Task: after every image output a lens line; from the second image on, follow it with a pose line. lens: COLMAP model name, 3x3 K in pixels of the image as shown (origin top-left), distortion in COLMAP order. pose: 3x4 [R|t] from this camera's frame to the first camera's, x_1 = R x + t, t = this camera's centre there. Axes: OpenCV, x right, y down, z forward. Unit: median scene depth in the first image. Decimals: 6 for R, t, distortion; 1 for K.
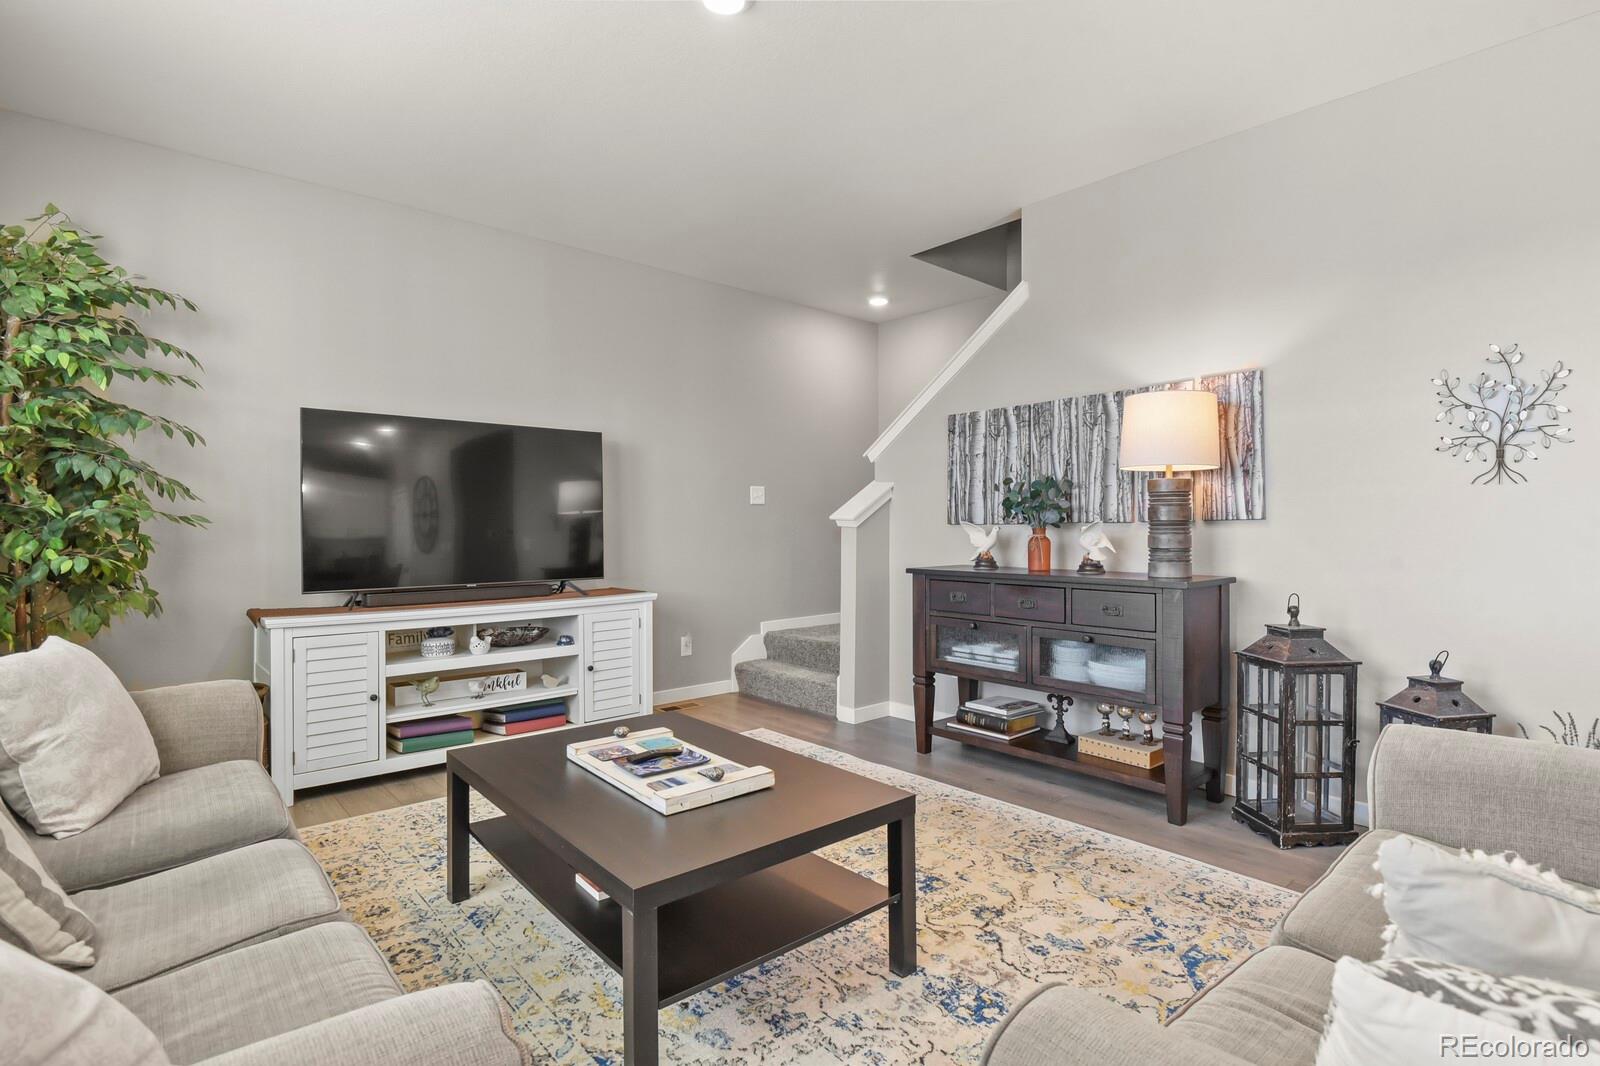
lens RADIAL K [[781.5, 0, 802.1], [0, 781.5, 524.5], [0, 0, 1]] dist [-0.015951, -0.004357]
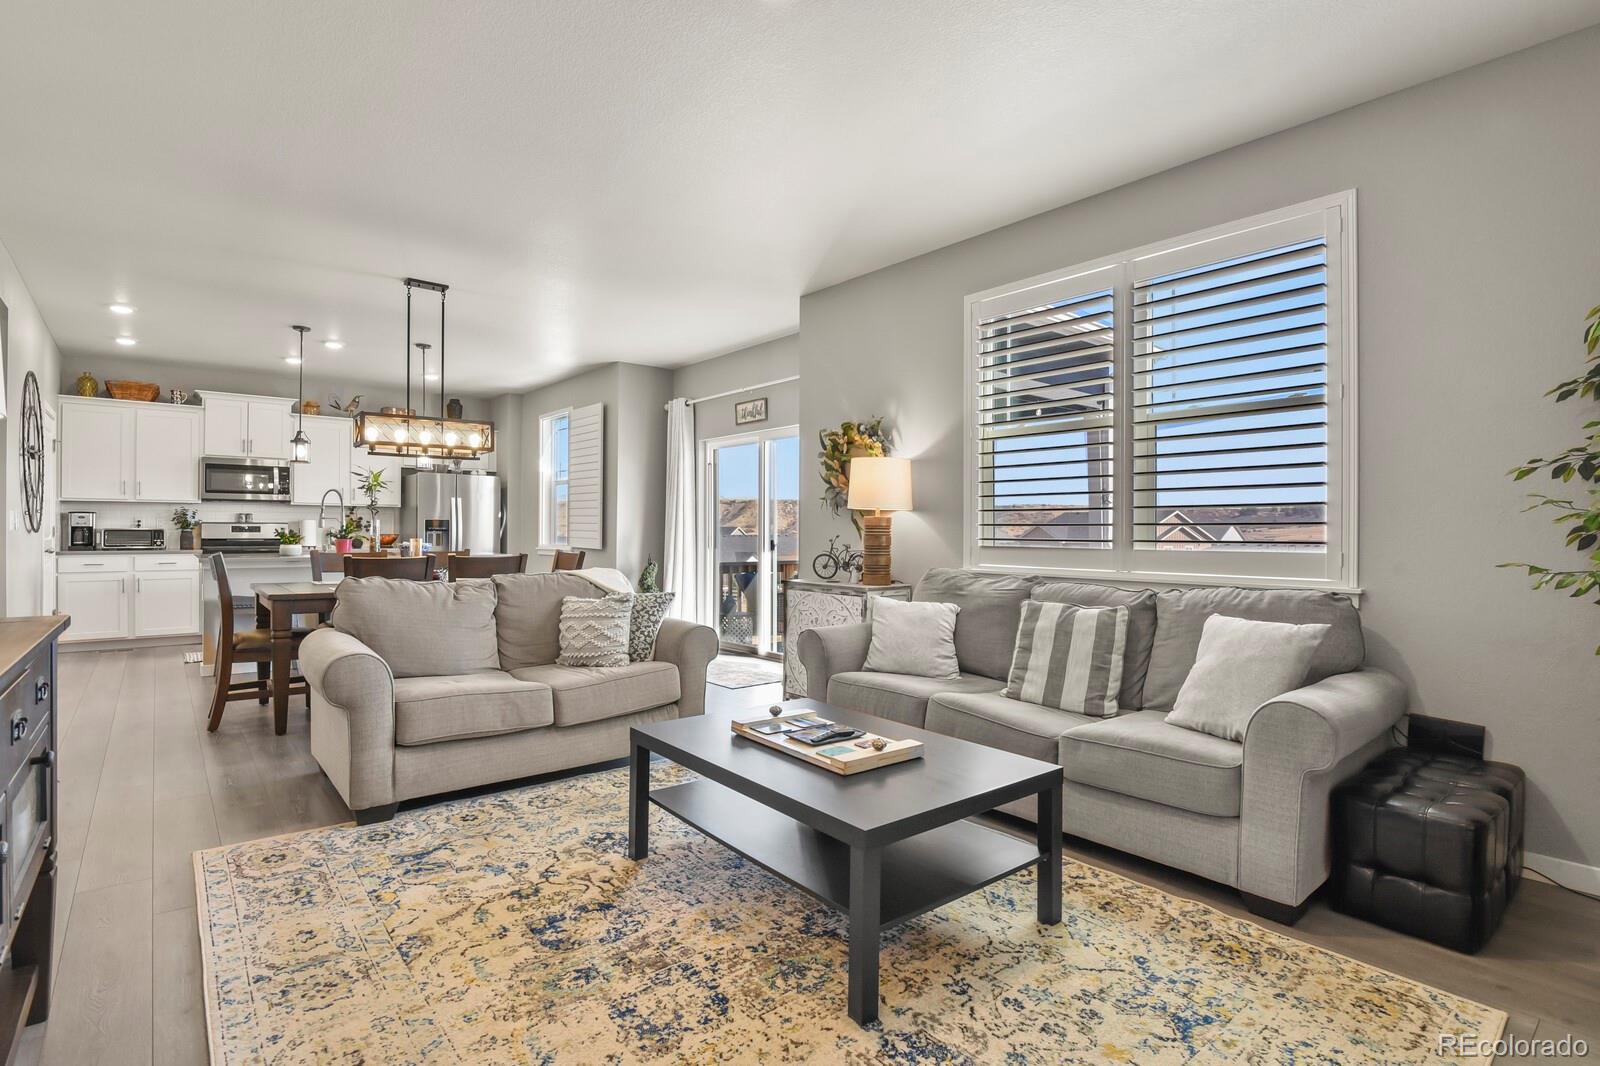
lens RADIAL K [[781.5, 0, 809.1], [0, 781.5, 533.6], [0, 0, 1]] dist [-0.015951, -0.004357]
pose [[-0.999773, -0.003944, 0.020953, -0.113498], [-0.003899, 0.999990, 0.002210, 0.001614], [-0.020961, 0.002128, -0.999778, 1.362742]]
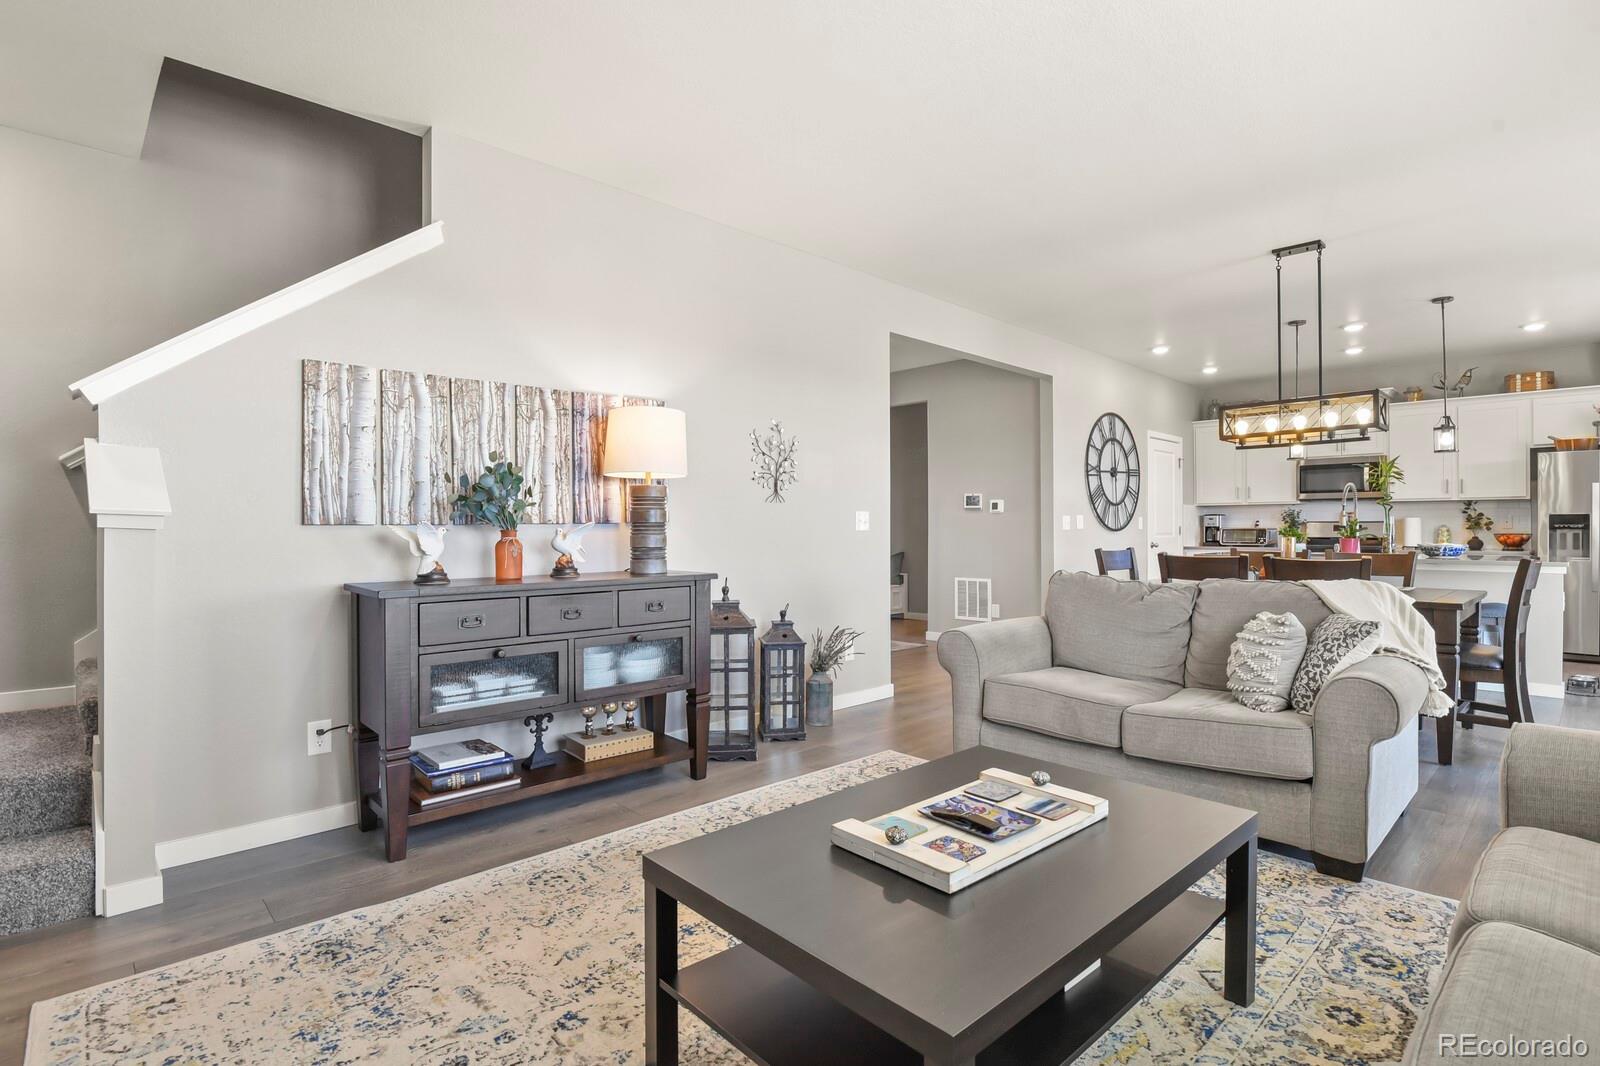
lens RADIAL K [[781.5, 0, 810.6], [0, 781.5, 532.2], [0, 0, 1]] dist [-0.015951, -0.004357]
pose [[-0.047407, -0.003605, 0.998869, -0.614351], [-0.000330, 0.999993, 0.003594, 0.004259], [-0.998876, -0.000160, -0.047407, 0.764844]]
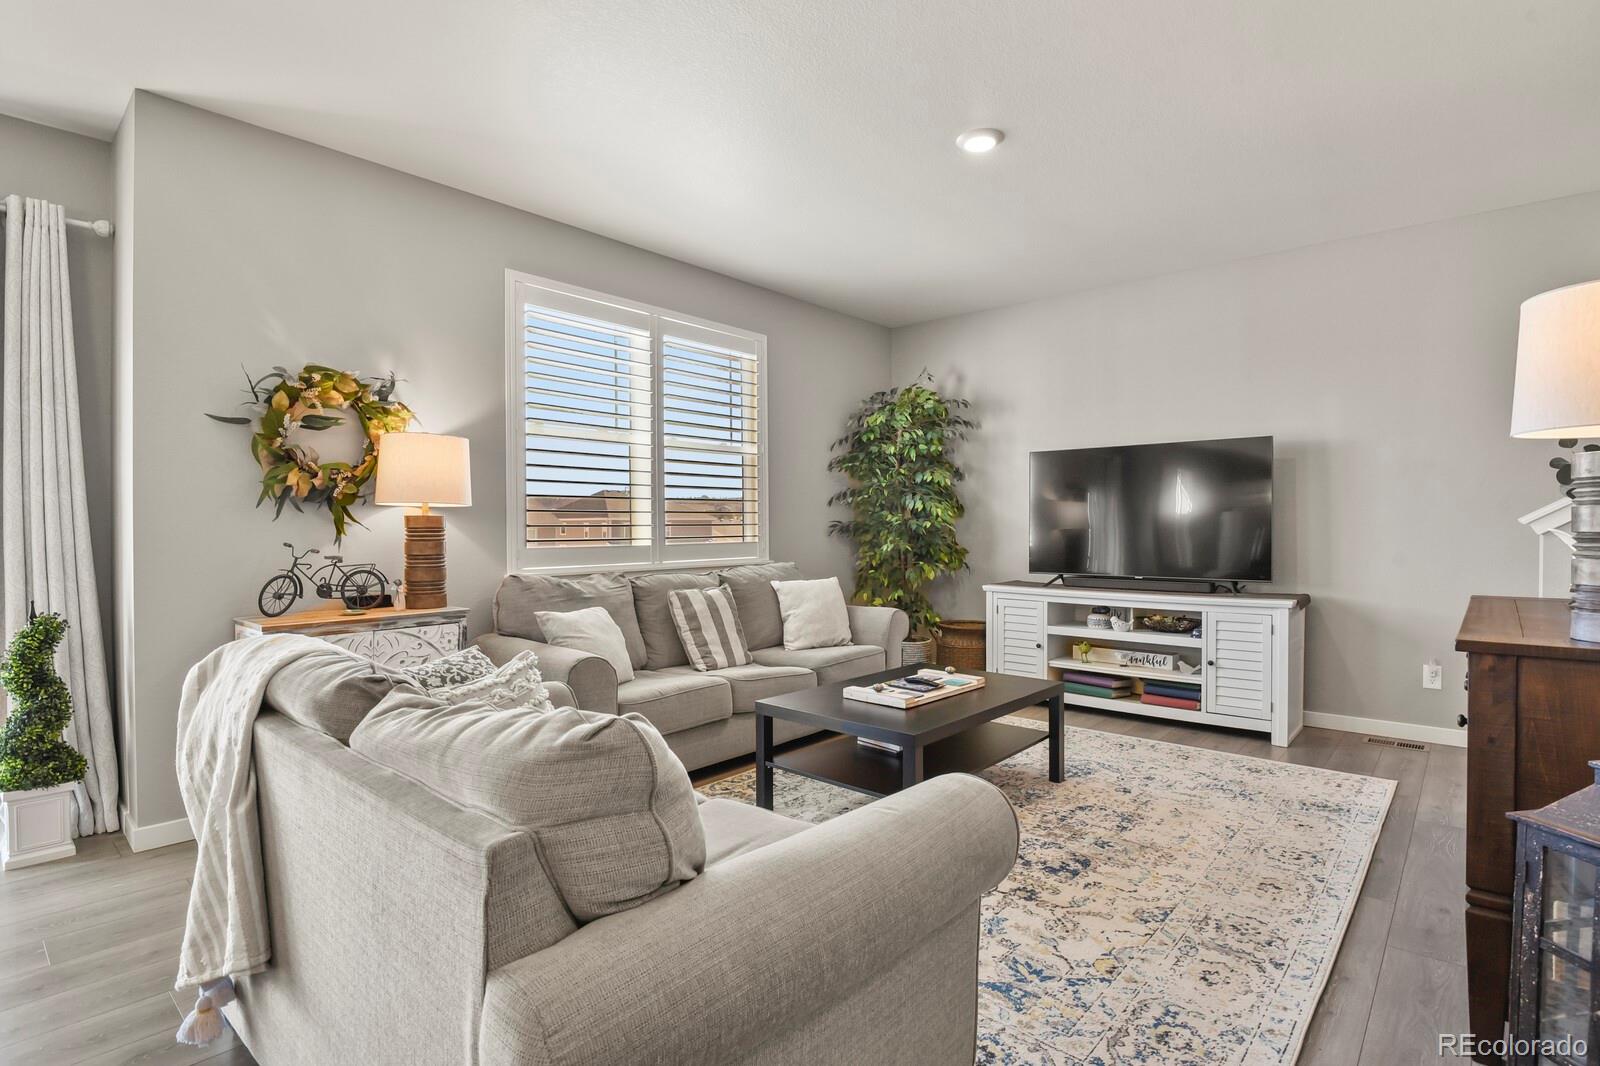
lens RADIAL K [[781.5, 0, 805.3], [0, 781.5, 530.1], [0, 0, 1]] dist [-0.015951, -0.004357]
pose [[0.127006, 0.010978, -0.991841, 0.843074], [0.005210, 0.999918, 0.011734, -0.015564], [0.991888, -0.006658, 0.126939, 0.371010]]
